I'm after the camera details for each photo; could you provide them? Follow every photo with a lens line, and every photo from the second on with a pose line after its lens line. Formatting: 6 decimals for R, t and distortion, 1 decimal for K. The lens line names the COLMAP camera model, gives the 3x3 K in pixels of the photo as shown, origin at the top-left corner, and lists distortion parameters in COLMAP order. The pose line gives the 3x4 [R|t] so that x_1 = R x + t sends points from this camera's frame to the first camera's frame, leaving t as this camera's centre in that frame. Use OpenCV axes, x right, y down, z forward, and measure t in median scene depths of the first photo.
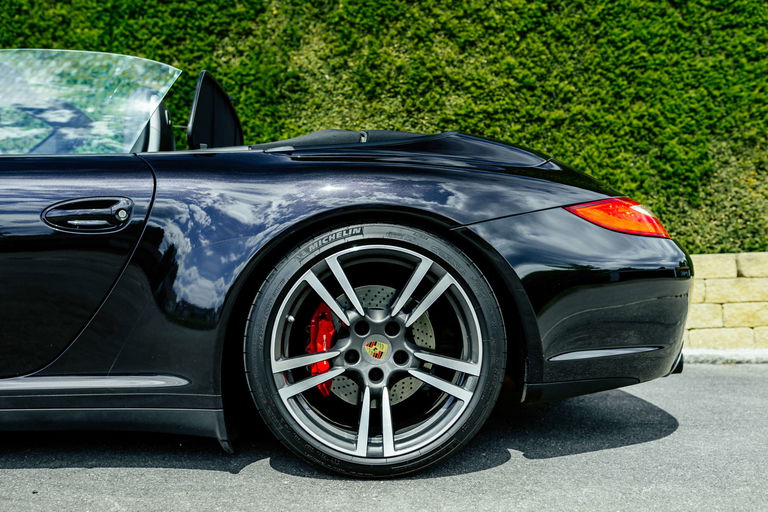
lens RADIAL K [[743.1, 0, 382.3], [0, 743.1, 254.5], [0, 0, 1]] dist [-0.024344, 0.000000]
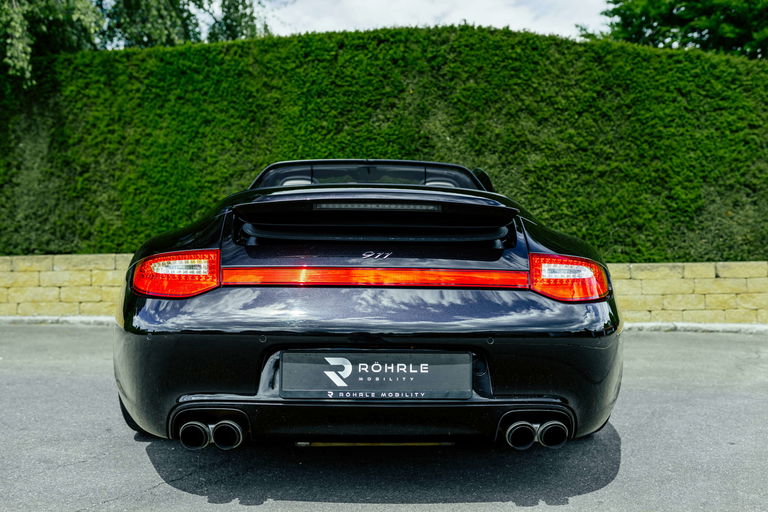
lens RADIAL K [[743.1, 0, 386.2], [0, 743.1, 250.7], [0, 0, 1]] dist [-0.024344, 0.000000]
pose [[0.999234, 0.015250, -0.036048, -0.146642], [-0.014030, 0.999328, 0.033853, -0.063212], [0.036540, -0.033321, 0.998777, -0.535746]]
